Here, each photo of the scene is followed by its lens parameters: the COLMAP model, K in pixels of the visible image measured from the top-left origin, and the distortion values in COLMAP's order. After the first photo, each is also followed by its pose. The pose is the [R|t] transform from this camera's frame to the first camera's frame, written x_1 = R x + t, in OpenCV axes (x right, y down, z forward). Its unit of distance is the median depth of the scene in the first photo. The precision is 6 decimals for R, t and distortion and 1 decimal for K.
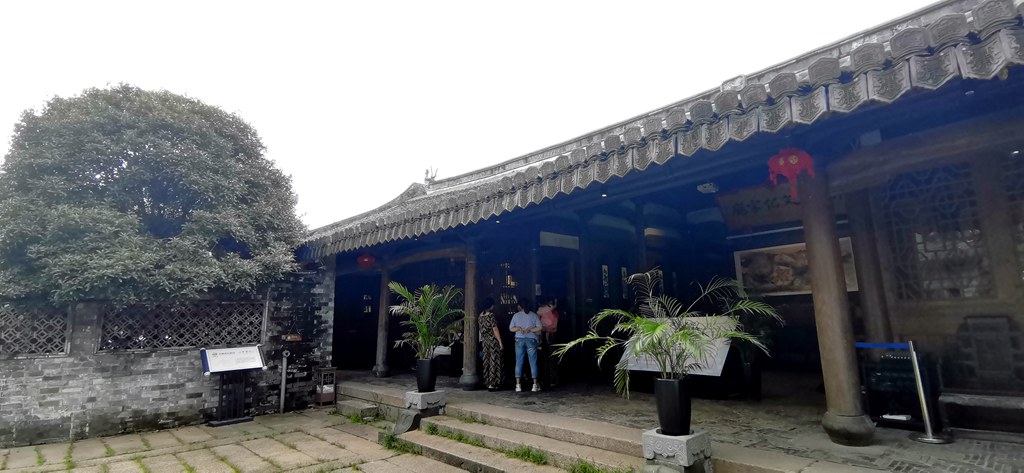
lens RADIAL K [[496.1, 0, 512.0], [0, 496.1, 236.5], [0, 0, 1]] dist [0.017701, -0.026231]
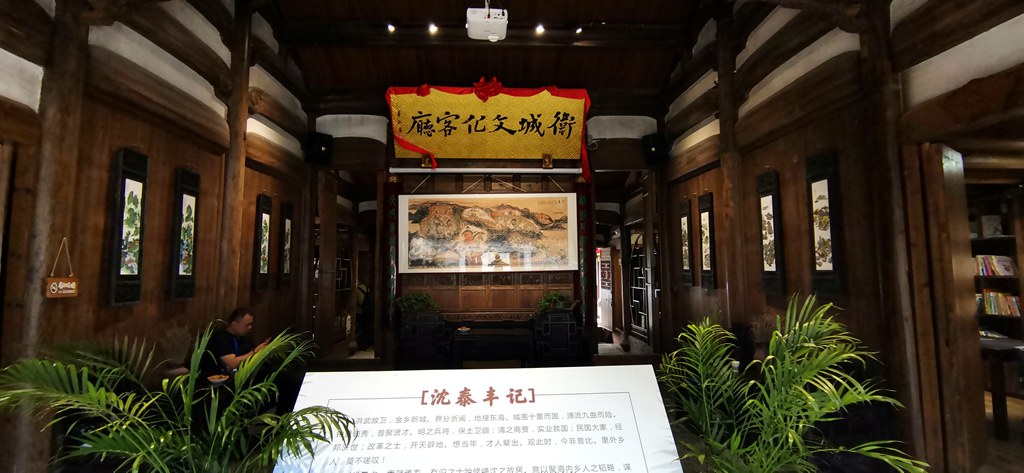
lens RADIAL K [[496.1, 0, 512.0], [0, 496.1, 236.5], [0, 0, 1]] dist [0.017701, -0.026231]
pose [[0.639141, 0.069558, 0.765938, 0.130244], [-0.141774, 0.989490, 0.028444, 0.068764], [-0.755910, -0.126769, 0.642285, 0.803895]]
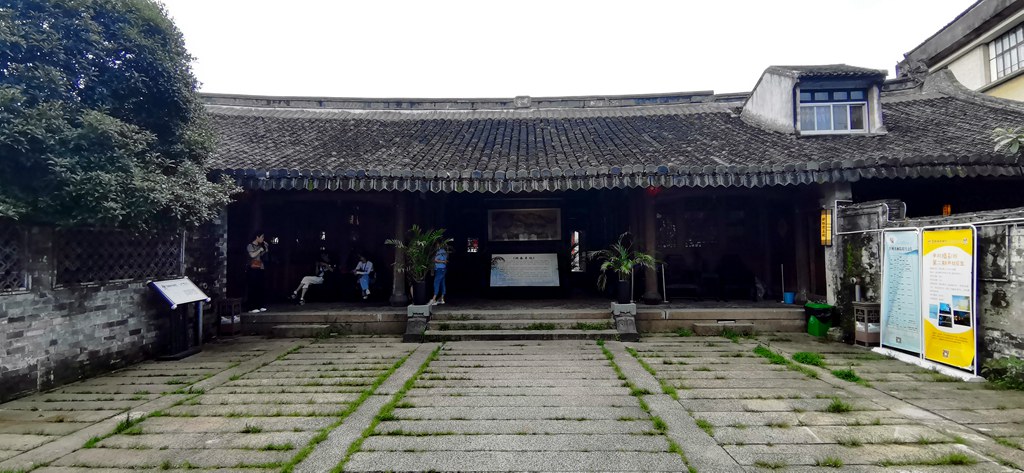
lens RADIAL K [[496.1, 0, 512.0], [0, 496.1, 236.5], [0, 0, 1]] dist [0.017701, -0.026231]
pose [[0.690777, 0.037896, 0.722074, -0.856283], [-0.127461, 0.989369, 0.070012, -0.002785], [-0.711744, -0.140399, 0.688264, -0.088089]]
